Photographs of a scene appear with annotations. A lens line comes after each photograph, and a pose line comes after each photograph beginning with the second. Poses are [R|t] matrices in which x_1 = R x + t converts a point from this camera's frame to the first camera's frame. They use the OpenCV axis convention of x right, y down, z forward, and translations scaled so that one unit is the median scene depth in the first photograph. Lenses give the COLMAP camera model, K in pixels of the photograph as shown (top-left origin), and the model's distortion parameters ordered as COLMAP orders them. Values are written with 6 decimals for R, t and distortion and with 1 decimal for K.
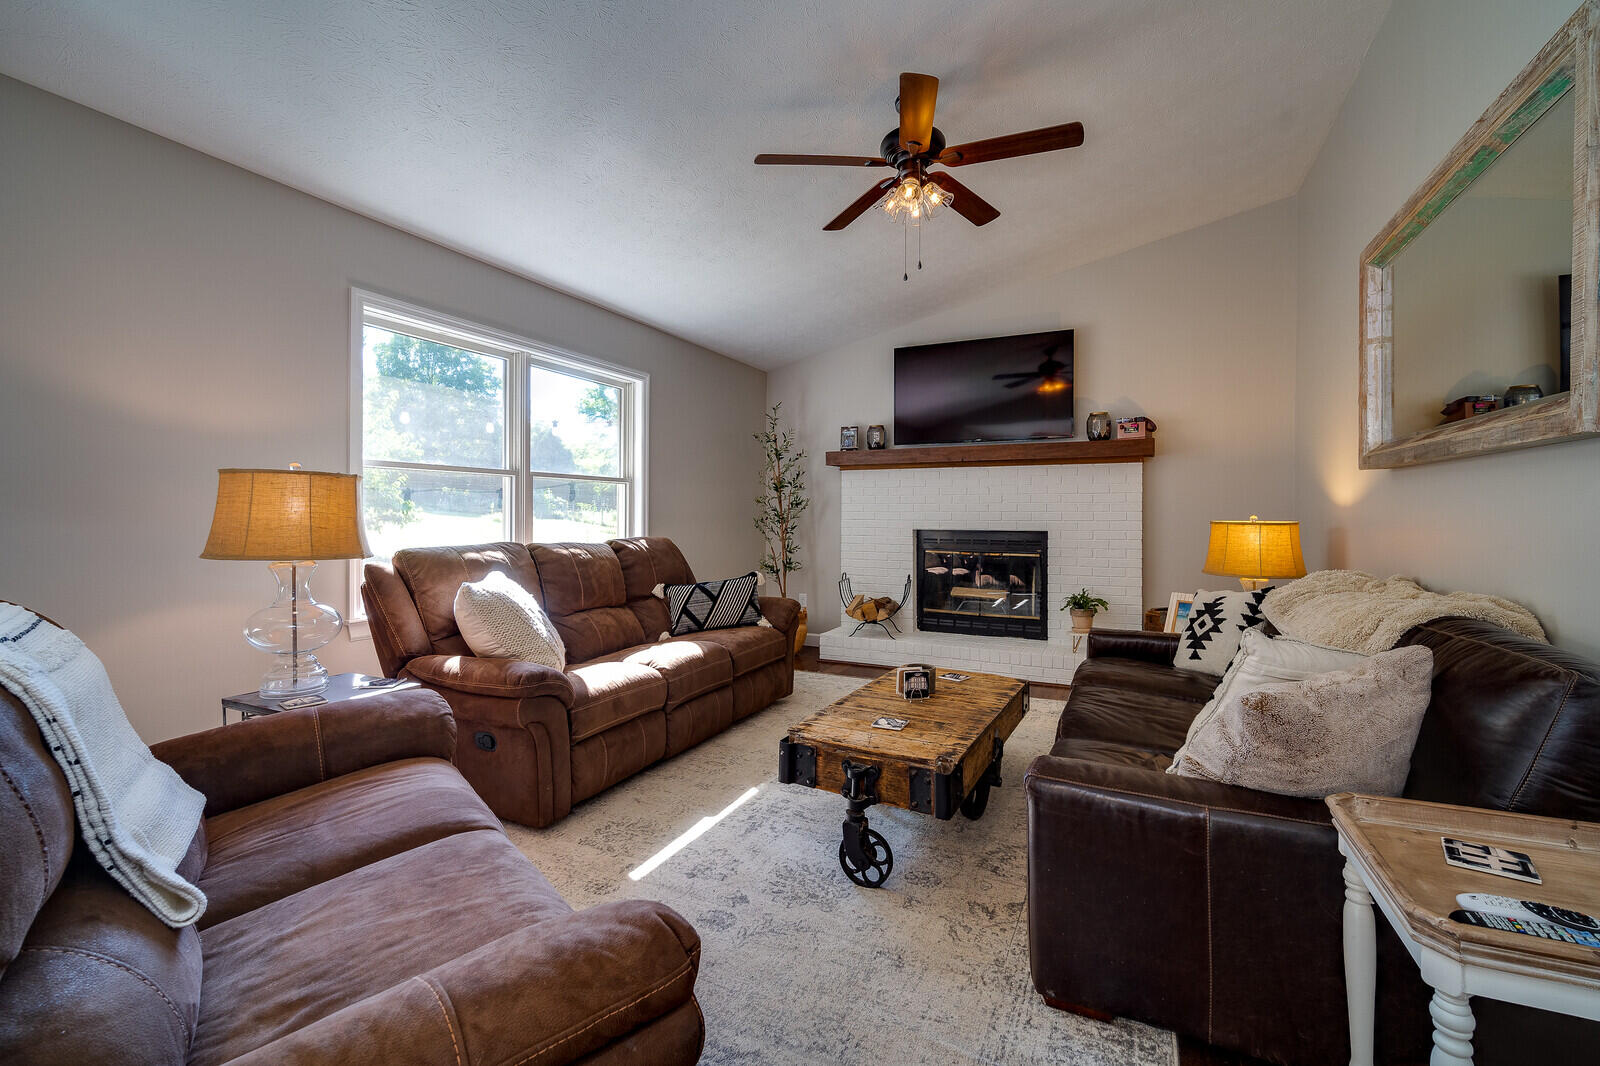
lens RADIAL K [[703.4, 0, 799.1], [0, 703.4, 518.9], [0, 0, 1]] dist [0.001894, 0.000203]
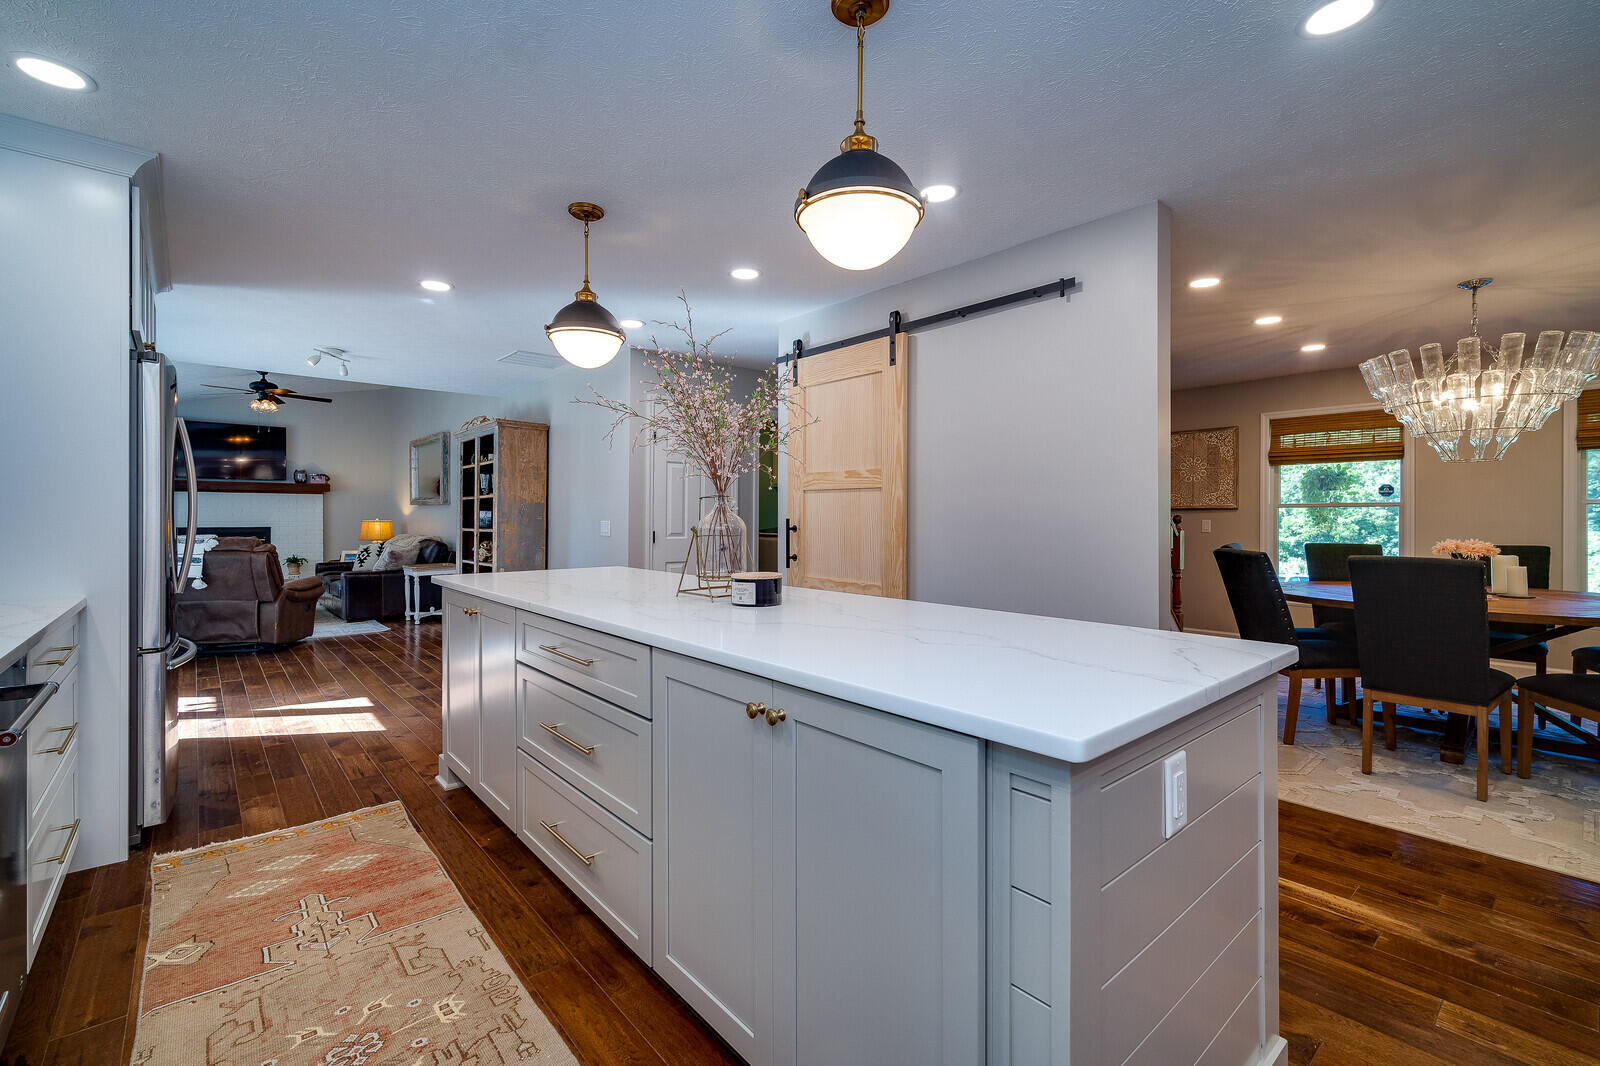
lens RADIAL K [[703.4, 0, 798.1], [0, 703.4, 521.8], [0, 0, 1]] dist [0.001894, 0.000203]
pose [[0.399900, -0.007347, 0.916529, -1.213224], [0.008810, 0.999952, 0.004172, 0.010981], [-0.916516, 0.006407, 0.399946, -1.603256]]
